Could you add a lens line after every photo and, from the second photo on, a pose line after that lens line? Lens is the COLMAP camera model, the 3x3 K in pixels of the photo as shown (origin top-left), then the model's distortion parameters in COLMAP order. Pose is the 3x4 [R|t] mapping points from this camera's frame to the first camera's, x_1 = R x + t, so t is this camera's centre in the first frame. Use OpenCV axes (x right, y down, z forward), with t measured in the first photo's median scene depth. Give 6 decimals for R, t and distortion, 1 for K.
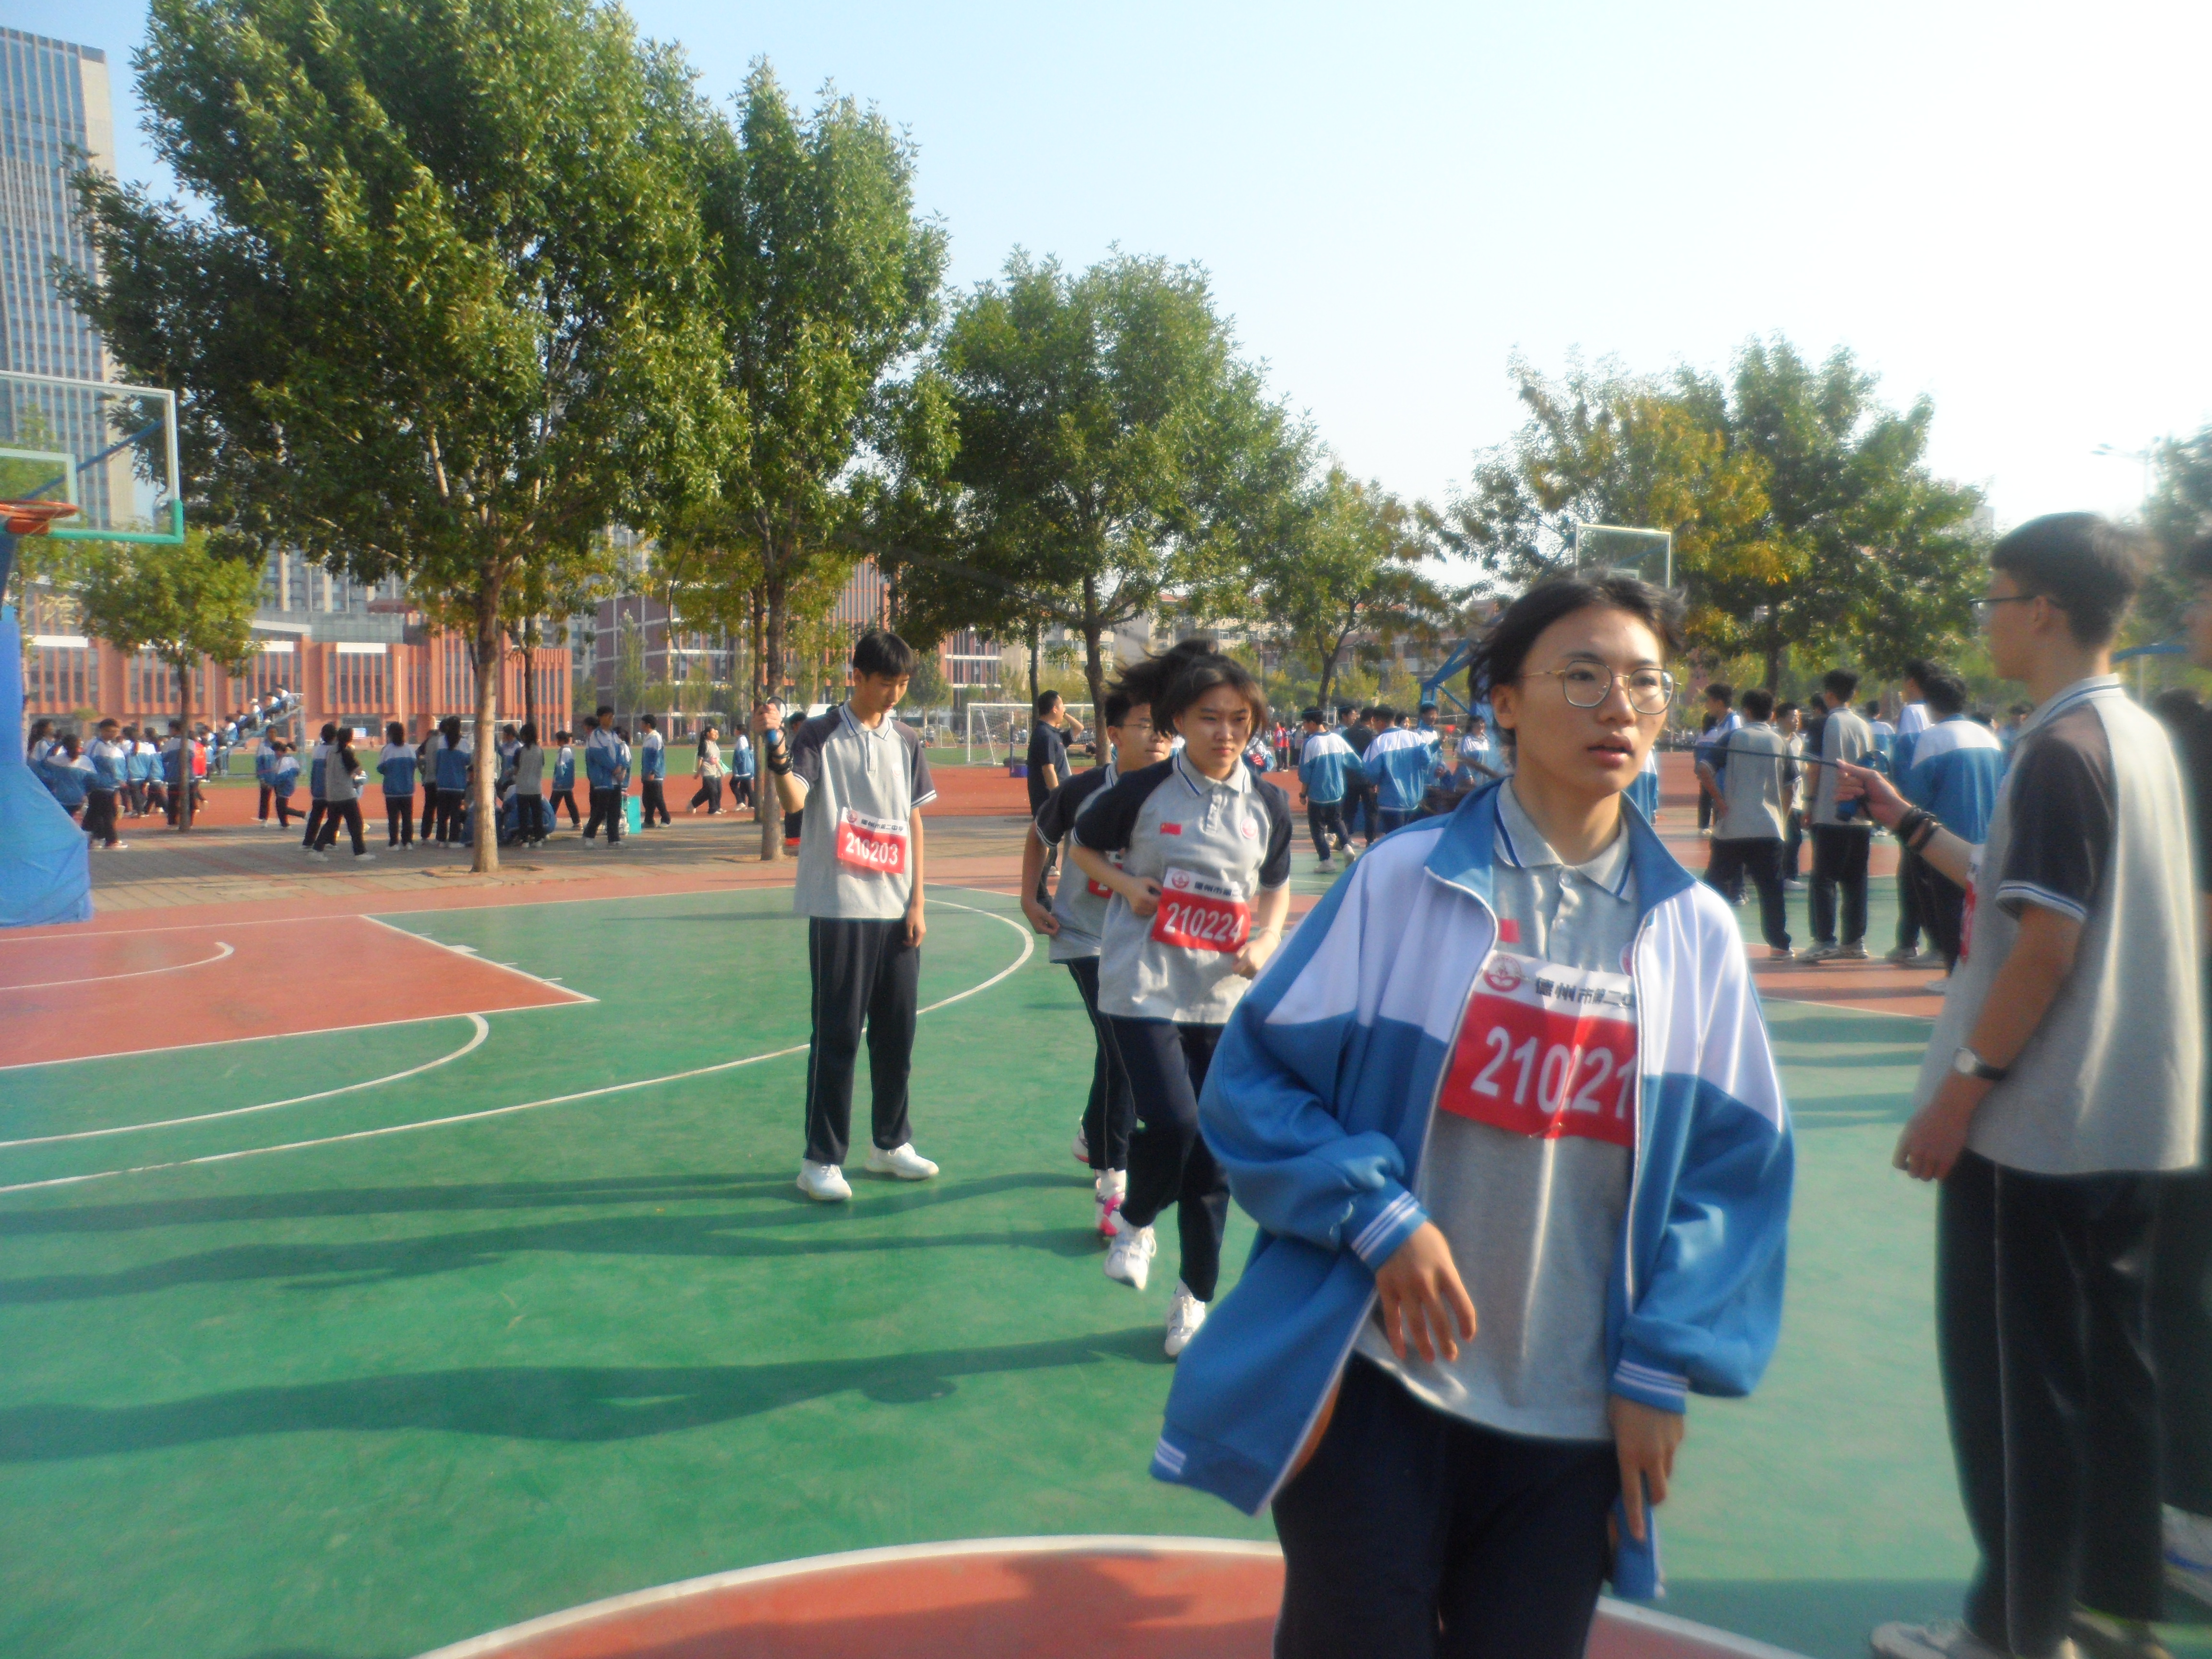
lens RADIAL K [[1897.5, 0, 1113.3], [0, 1897.5, 845.5], [0, 0, 1]] dist [-0.083514, 0.284067]
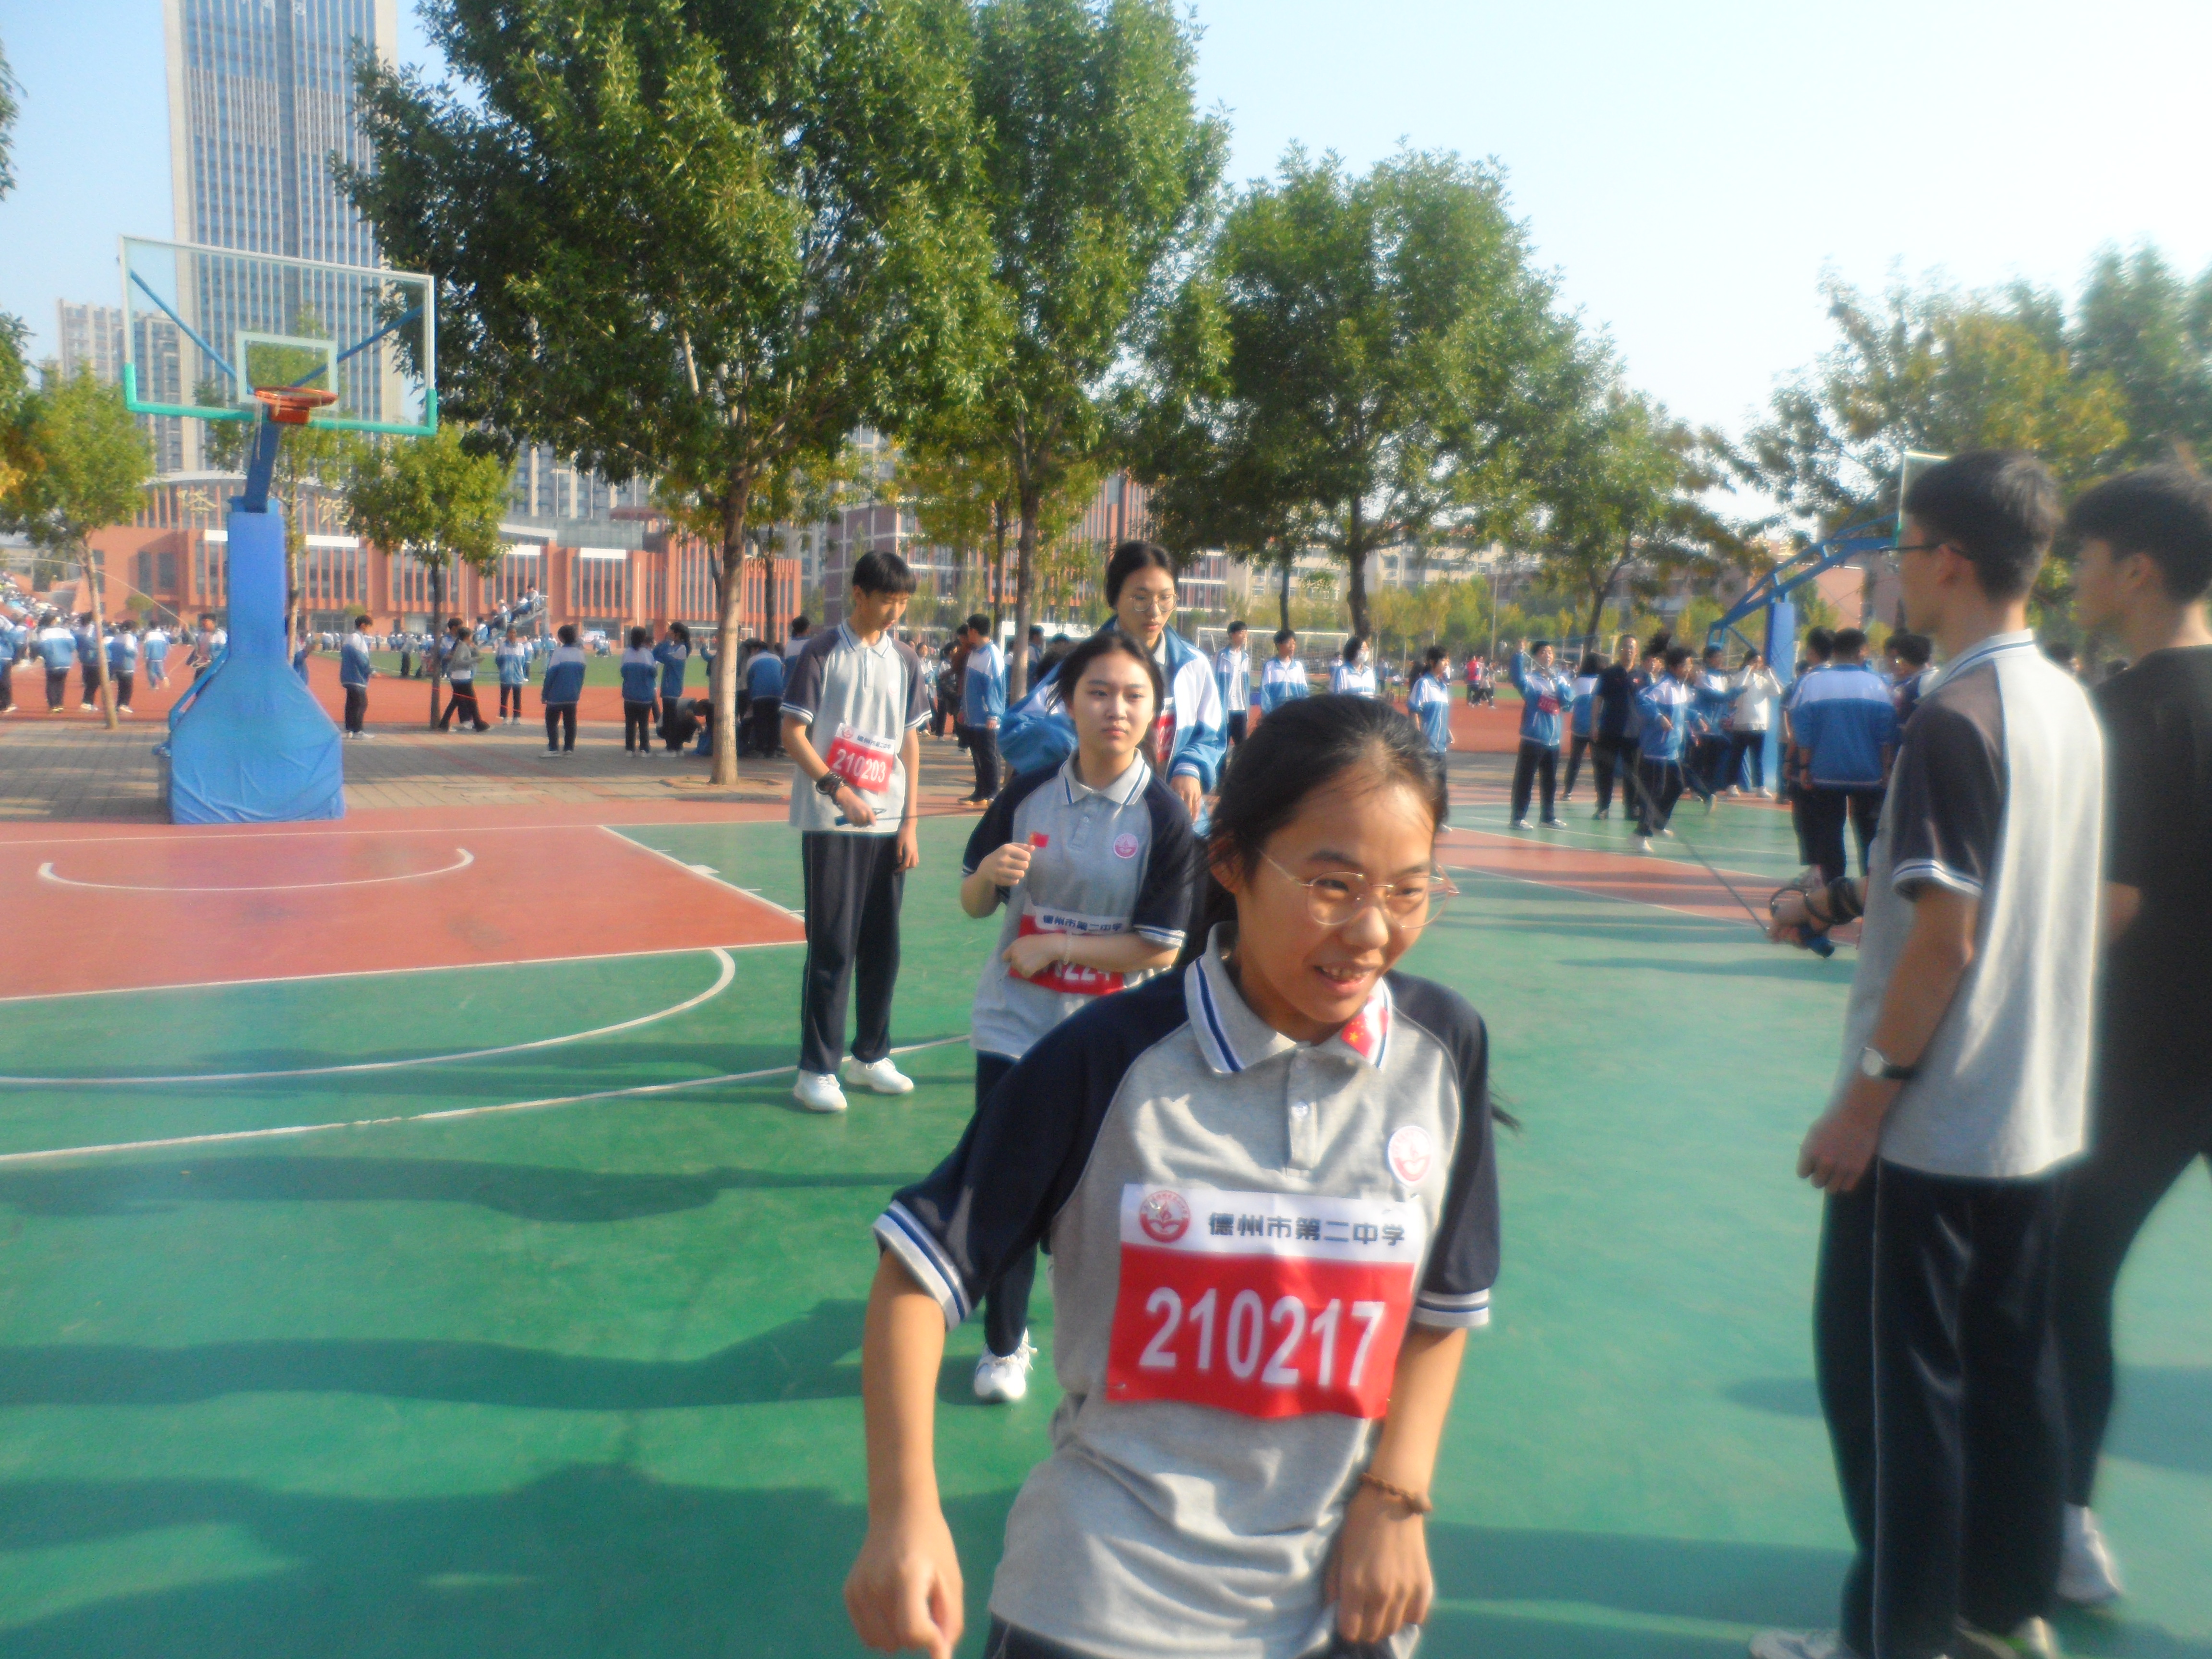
lens RADIAL K [[1792.5, 0, 1106.0], [0, 1792.5, 829.5], [0, 0, 1]] dist [-0.082303, 0.209670]
pose [[0.994446, 0.043839, -0.095681, -0.045962], [-0.040284, 0.998436, 0.038774, -0.006303], [0.097231, -0.034705, 0.994657, 0.100443]]
